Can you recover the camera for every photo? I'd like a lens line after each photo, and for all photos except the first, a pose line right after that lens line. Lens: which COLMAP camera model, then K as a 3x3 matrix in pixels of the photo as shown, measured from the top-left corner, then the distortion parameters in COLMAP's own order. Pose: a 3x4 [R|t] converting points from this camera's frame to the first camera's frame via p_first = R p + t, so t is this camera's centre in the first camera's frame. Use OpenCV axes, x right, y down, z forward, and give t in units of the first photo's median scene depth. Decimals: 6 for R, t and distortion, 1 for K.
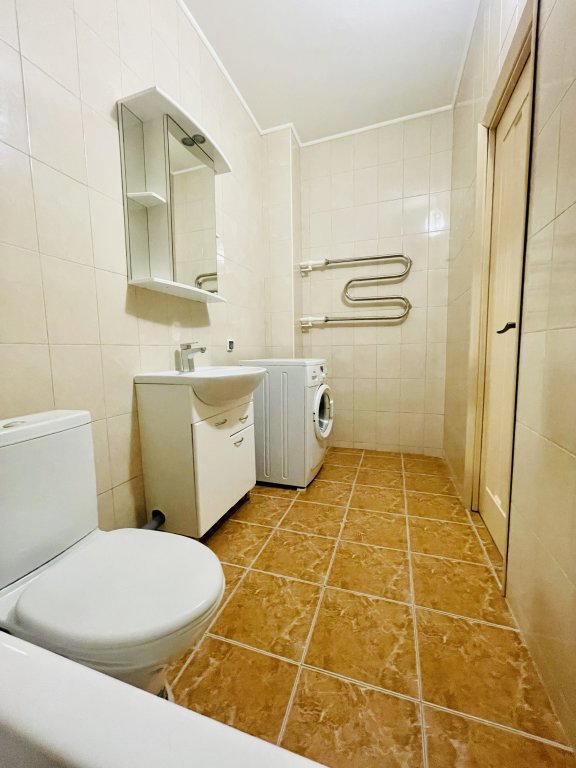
lens RADIAL K [[312.9, 0, 286.8], [0, 312.9, 381.7], [0, 0, 1]] dist [-0.002226, 0.001274]
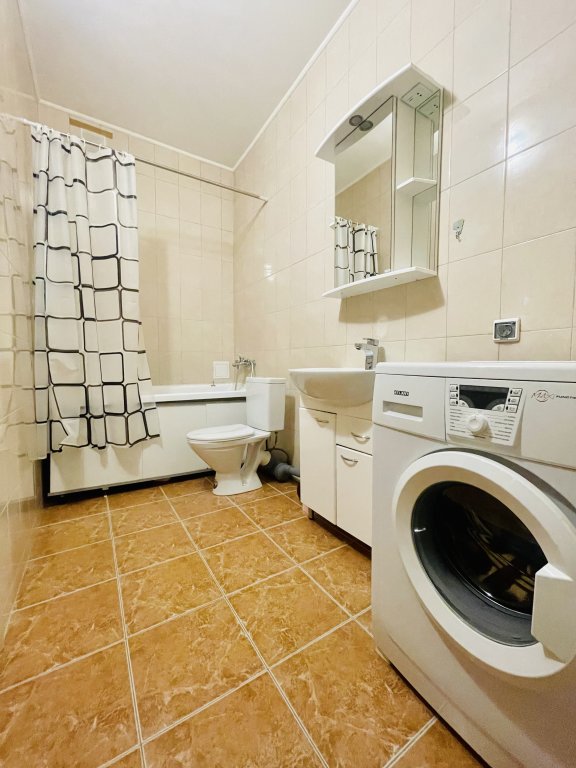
lens RADIAL K [[312.9, 0, 286.1], [0, 312.9, 385.1], [0, 0, 1]] dist [-0.002226, 0.001274]
pose [[-0.627475, 0.068723, -0.775598, 0.620097], [-0.063430, 0.988275, 0.138884, -0.109396], [0.776049, 0.136342, -0.615759, 1.509158]]
